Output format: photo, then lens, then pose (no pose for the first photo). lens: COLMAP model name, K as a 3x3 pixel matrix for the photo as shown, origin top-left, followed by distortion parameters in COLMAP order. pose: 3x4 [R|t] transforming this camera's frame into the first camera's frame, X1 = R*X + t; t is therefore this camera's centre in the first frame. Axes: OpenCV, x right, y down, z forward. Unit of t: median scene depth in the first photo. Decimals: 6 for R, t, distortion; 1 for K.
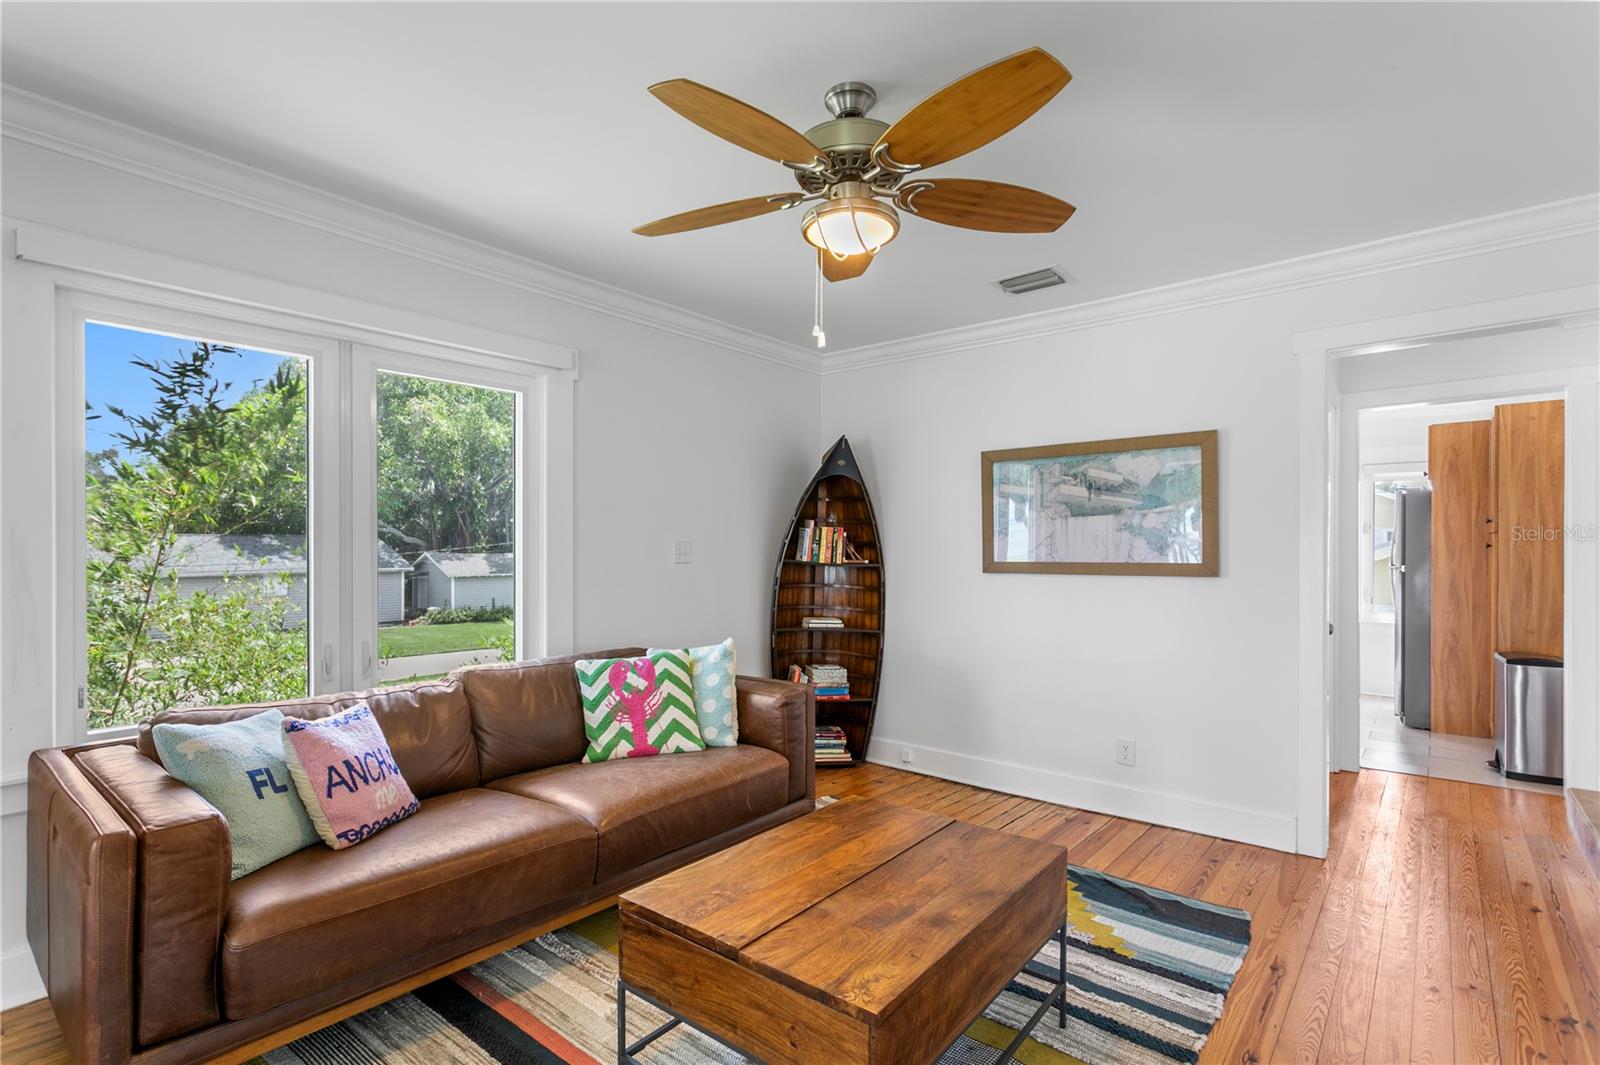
lens RADIAL K [[771.4, 0, 765.4], [0, 771.4, 547.9], [0, 0, 1]] dist [0.001986, -0.000274]
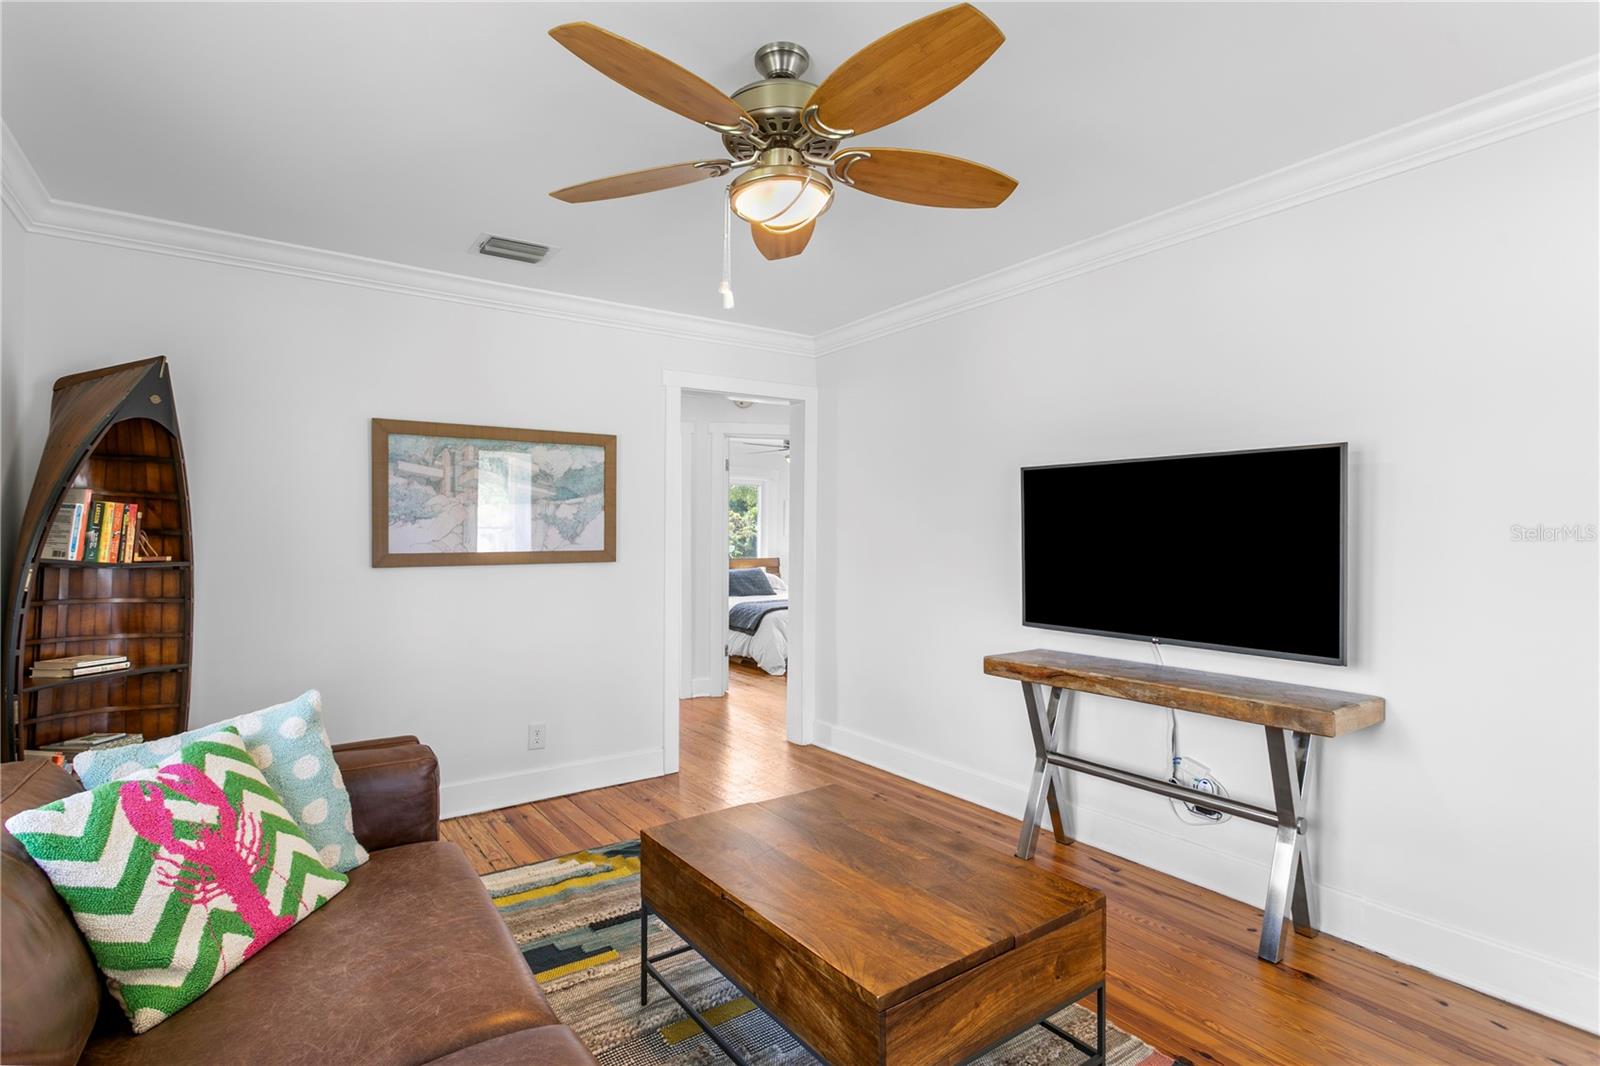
lens RADIAL K [[771.4, 0, 794.4], [0, 771.4, 534.0], [0, 0, 1]] dist [0.001986, -0.000274]
pose [[0.251243, 0.002172, 0.967922, -0.455761], [0.000131, 0.999997, -0.002278, -0.001203], [-0.967924, 0.000699, 0.251242, 0.428209]]
